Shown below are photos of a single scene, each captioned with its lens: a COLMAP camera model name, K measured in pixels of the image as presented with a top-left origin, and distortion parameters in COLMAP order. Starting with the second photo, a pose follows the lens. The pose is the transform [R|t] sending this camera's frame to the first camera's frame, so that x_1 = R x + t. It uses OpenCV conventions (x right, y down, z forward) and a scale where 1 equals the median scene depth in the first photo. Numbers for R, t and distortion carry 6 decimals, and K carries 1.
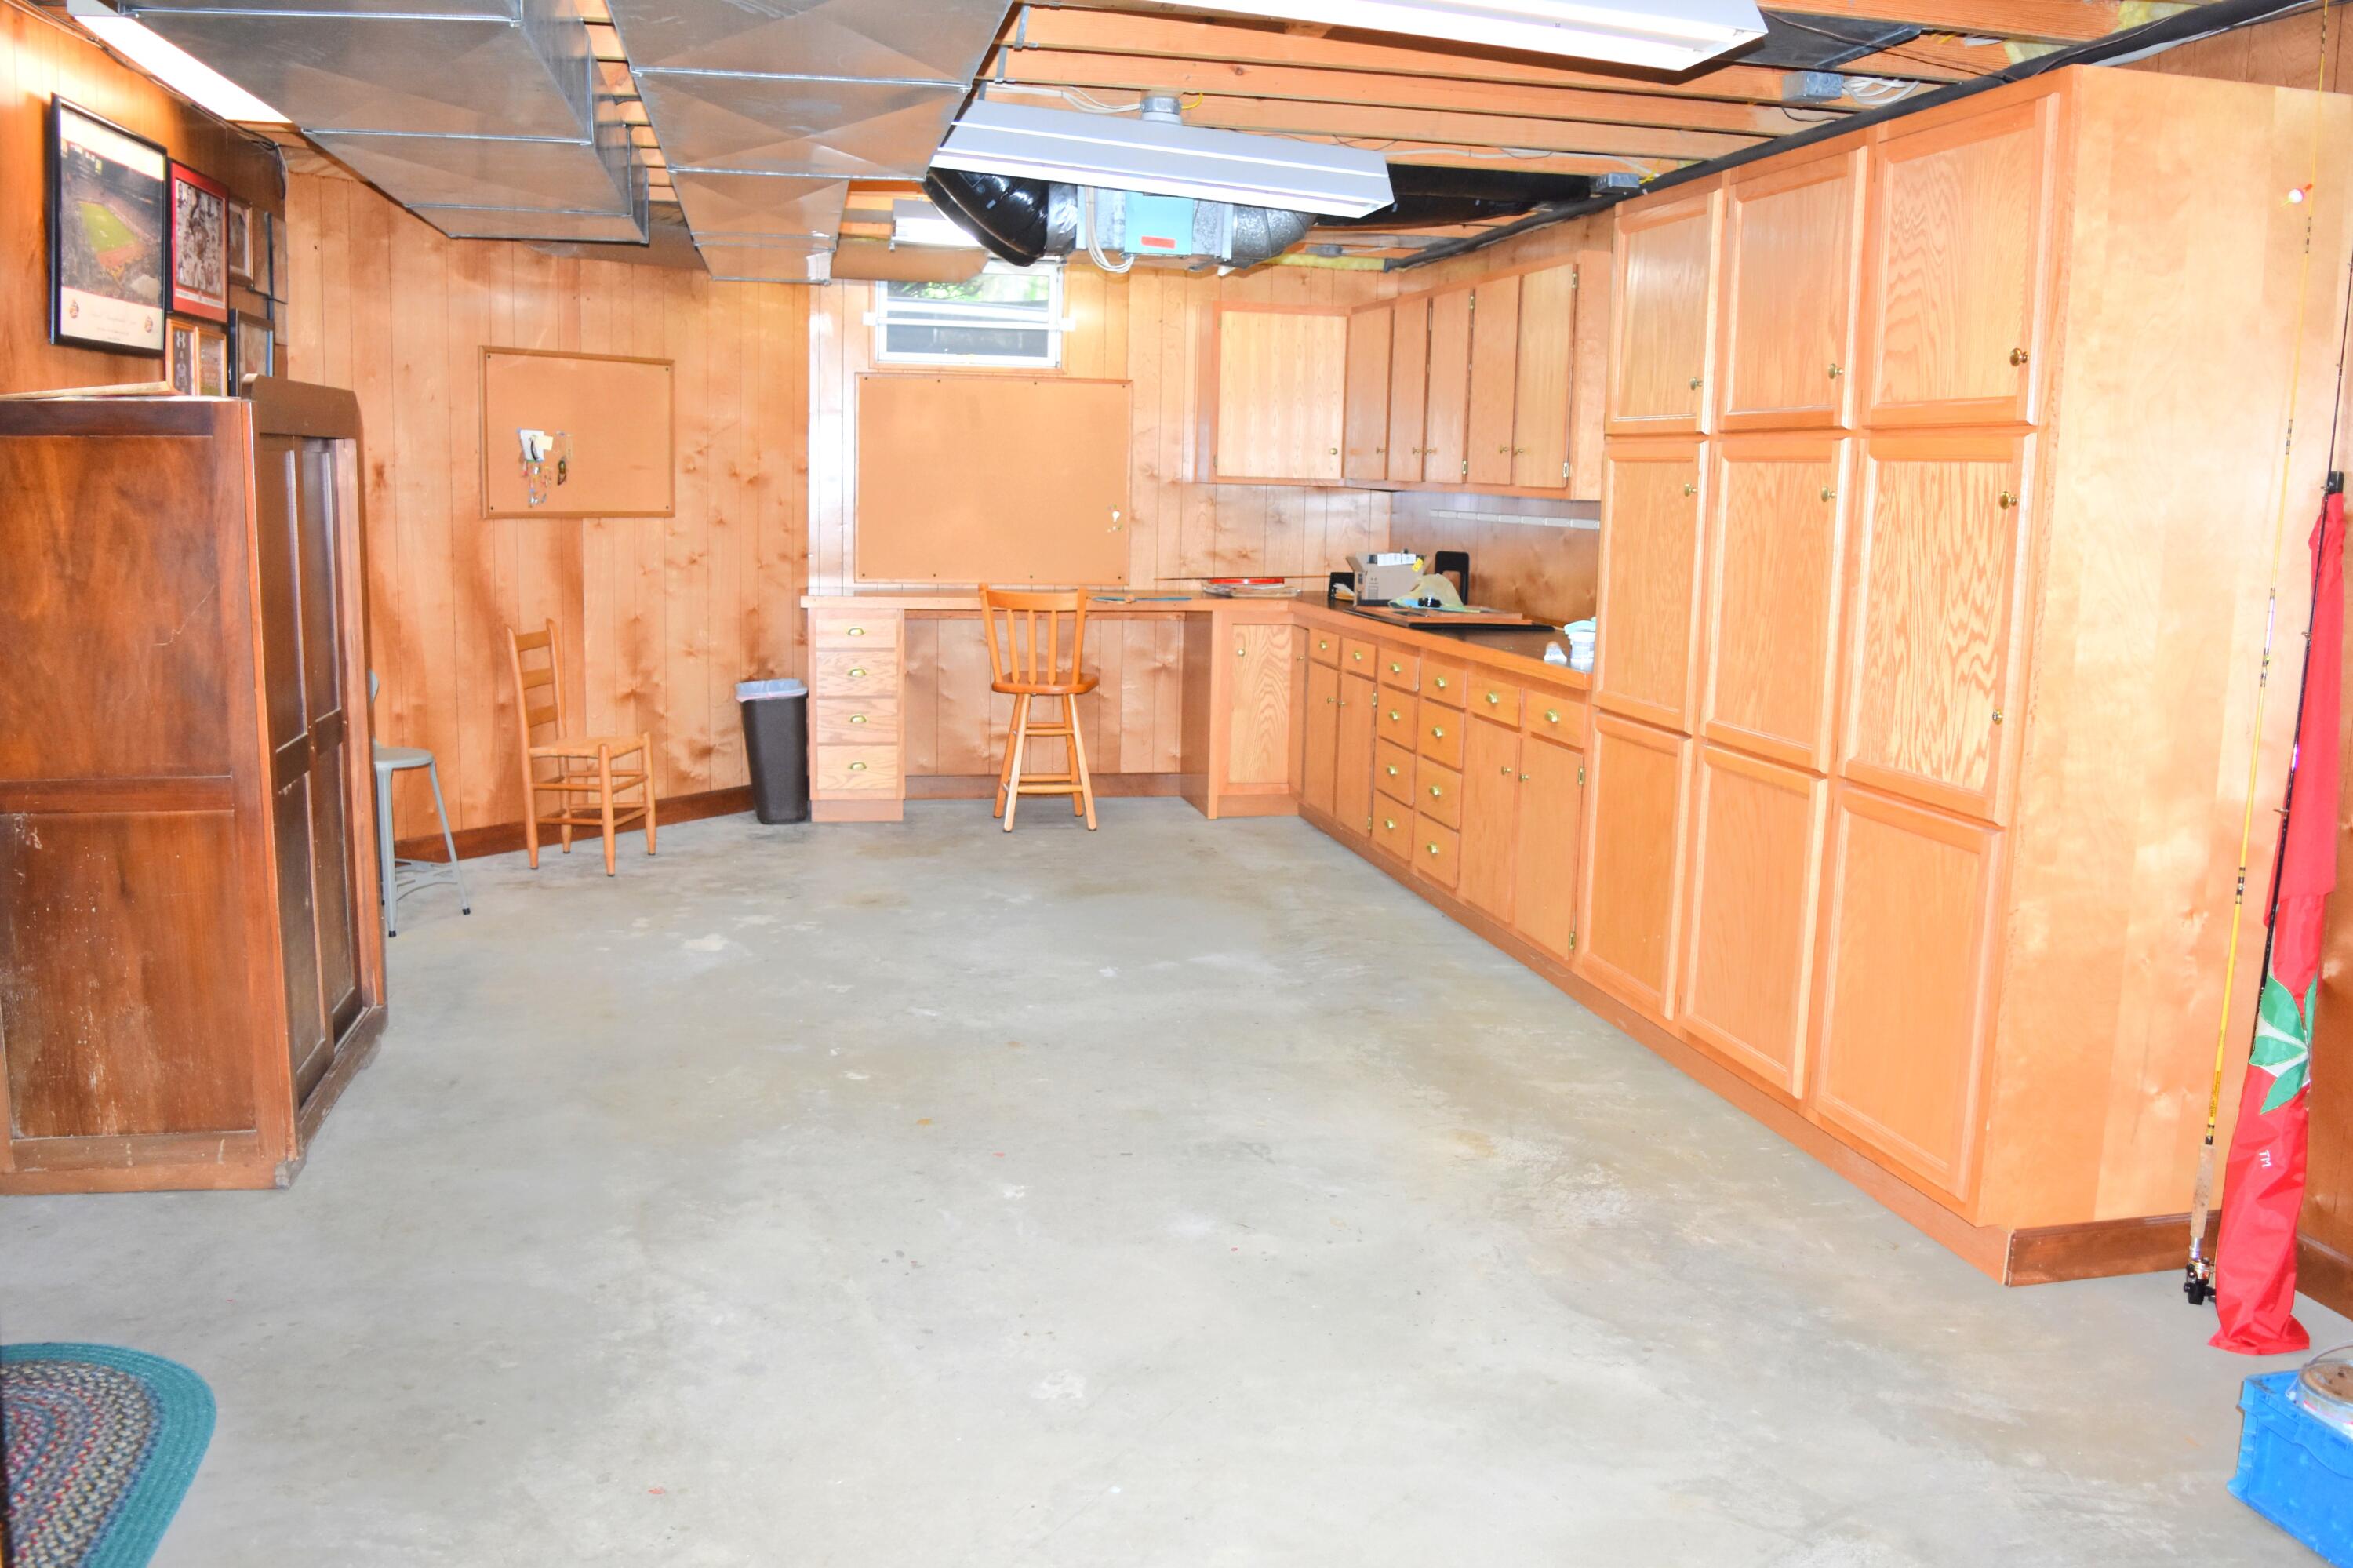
lens RADIAL K [[1872.3, 0, 1167.5], [0, 1872.3, 759.9], [0, 0, 1]] dist [-0.085863, 0.008162]
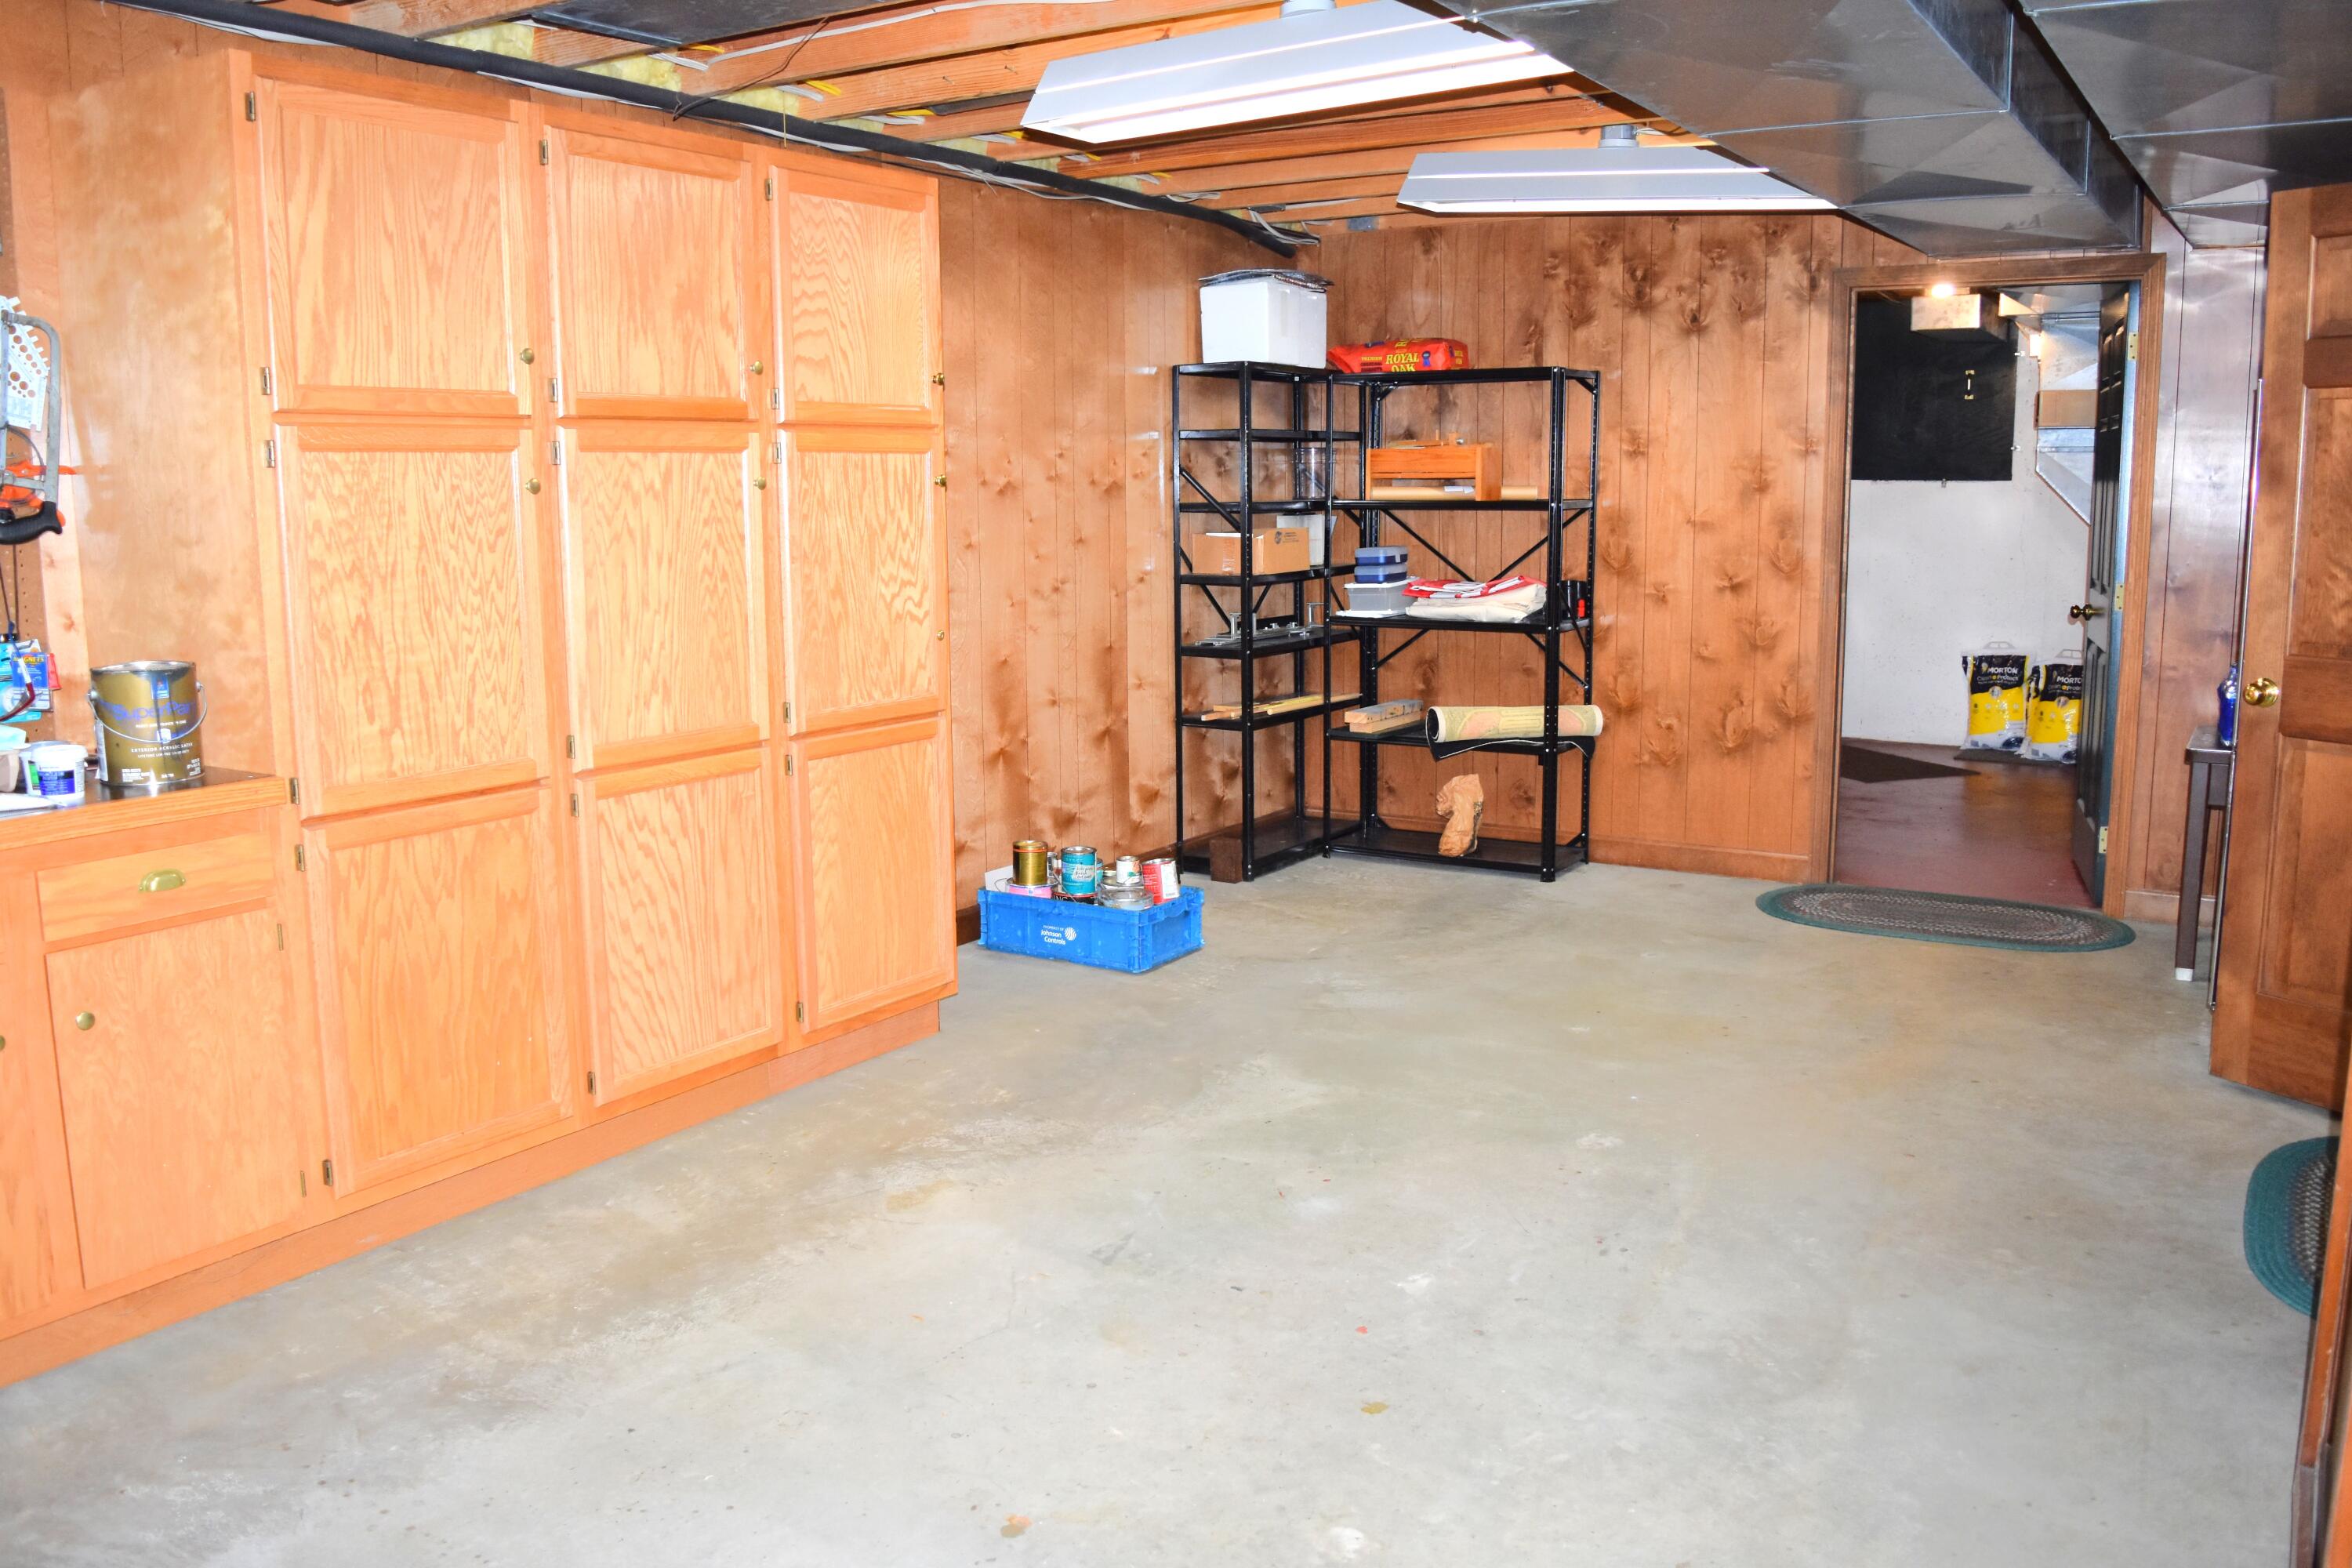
lens RADIAL K [[1871.4, 0, 1167.0], [0, 1871.4, 759.9], [0, 0, 1]] dist [-0.085863, 0.008162]
pose [[-0.710261, -0.123871, 0.692954, -0.612136], [0.095283, 0.958419, 0.268988, -0.272532], [-0.697460, 0.257078, -0.668925, 1.692120]]
